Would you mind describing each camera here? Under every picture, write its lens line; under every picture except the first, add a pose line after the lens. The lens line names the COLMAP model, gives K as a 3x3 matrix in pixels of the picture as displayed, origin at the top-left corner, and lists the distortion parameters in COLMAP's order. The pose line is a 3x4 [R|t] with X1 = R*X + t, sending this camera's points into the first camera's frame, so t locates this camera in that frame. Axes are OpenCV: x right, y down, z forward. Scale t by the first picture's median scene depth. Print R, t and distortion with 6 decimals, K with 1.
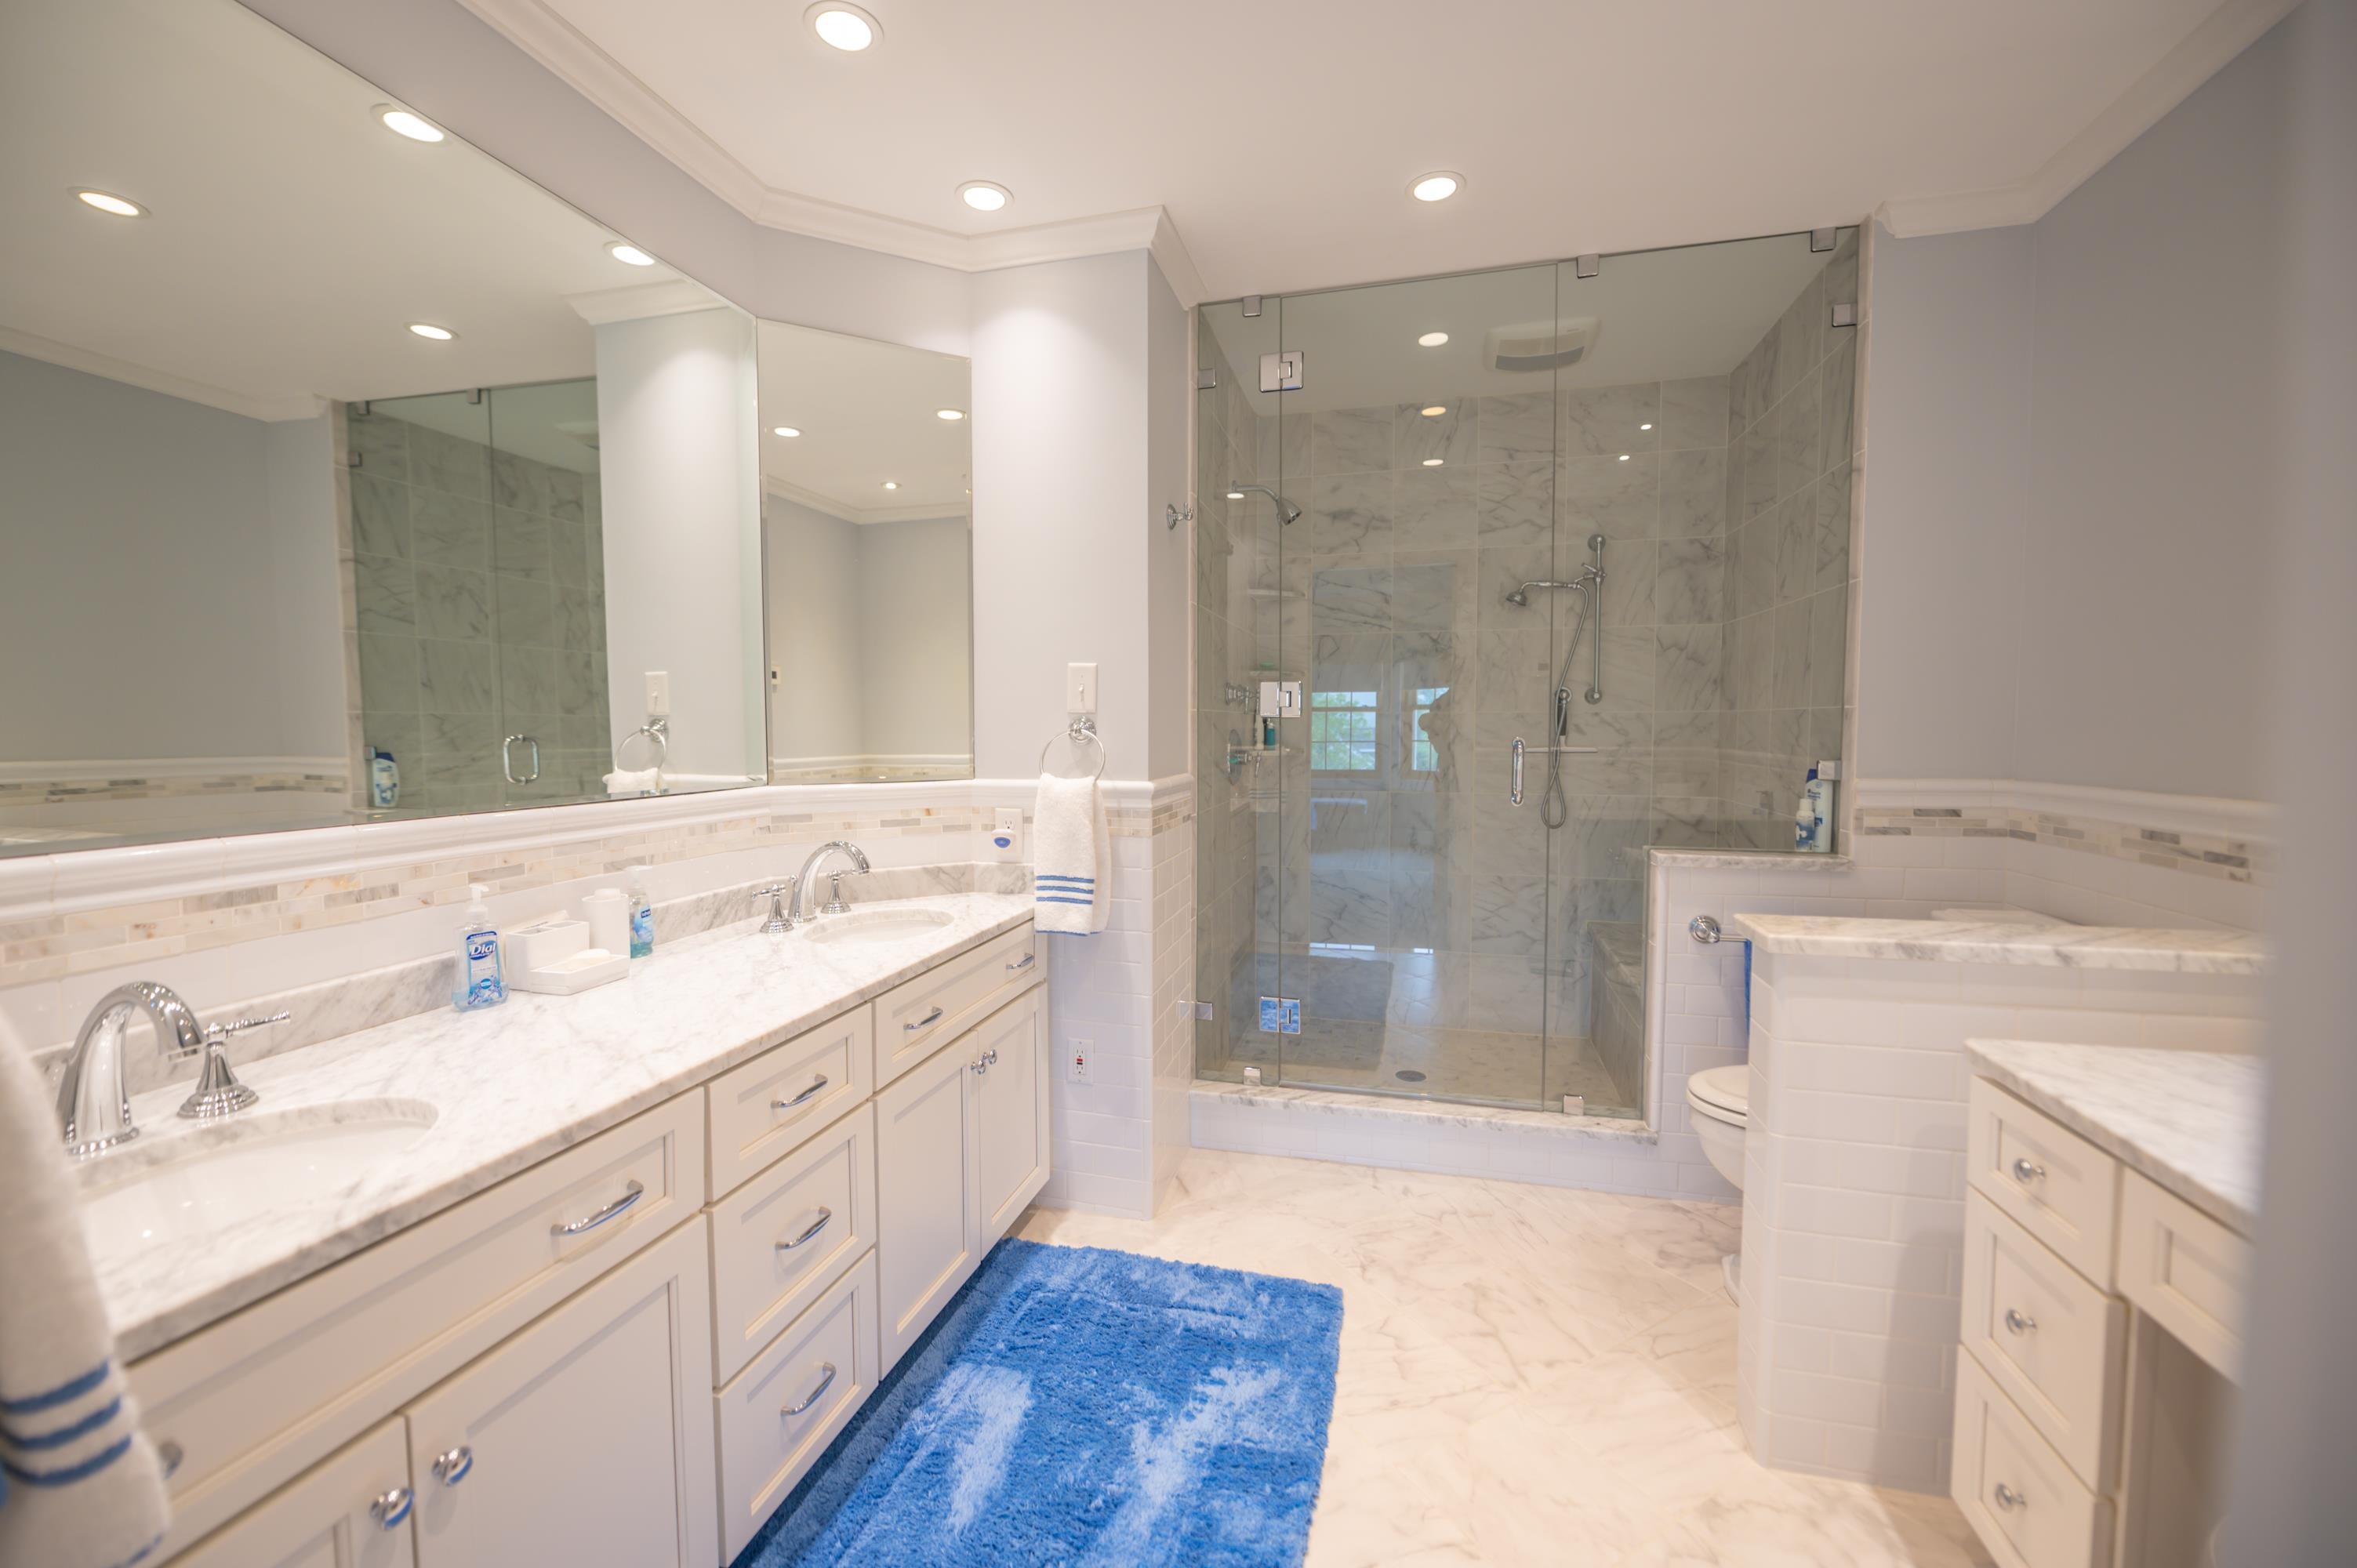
lens RADIAL K [[942.6, 0, 1171.1], [0, 942.6, 786.3], [0, 0, 1]] dist [-0.001393, -0.000188]
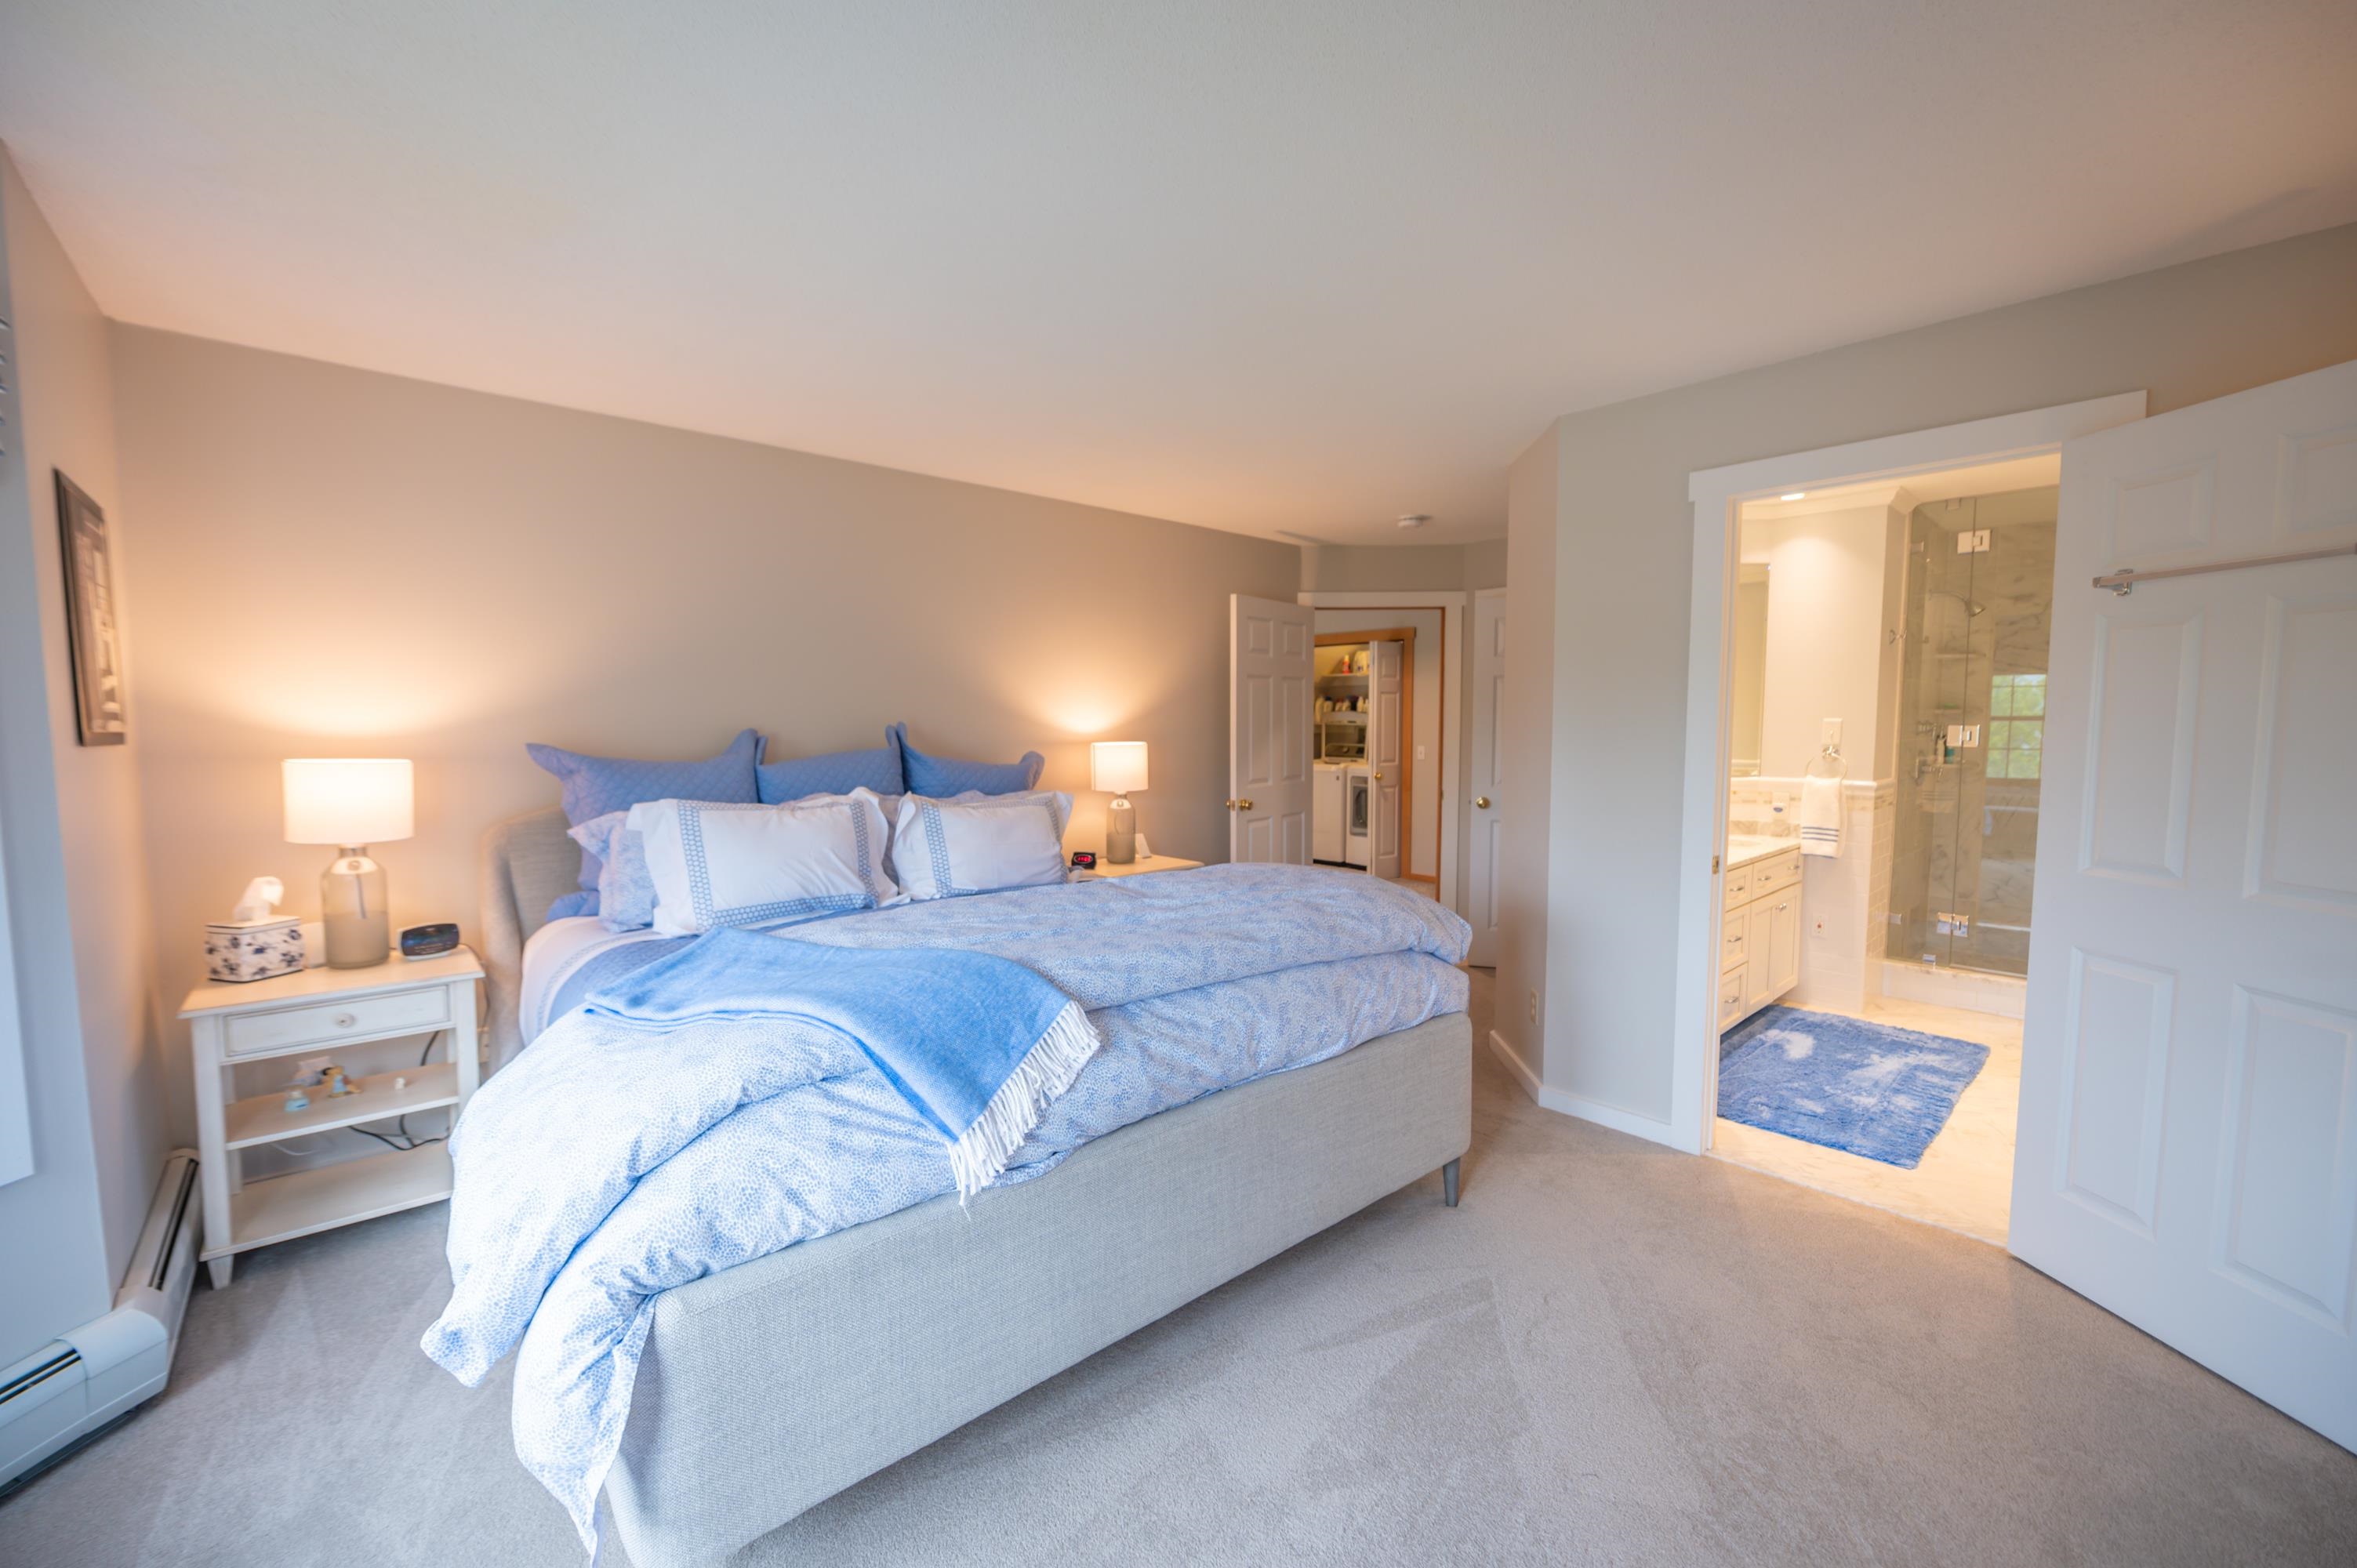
lens RADIAL K [[942.6, 0, 1171.1], [0, 942.6, 786.3], [0, 0, 1]] dist [-0.001393, -0.000188]
pose [[0.841764, 0.040691, -0.538310, -0.191583], [-0.036687, 0.999162, 0.018158, 0.021271], [0.538598, 0.004464, 0.842551, -1.361509]]
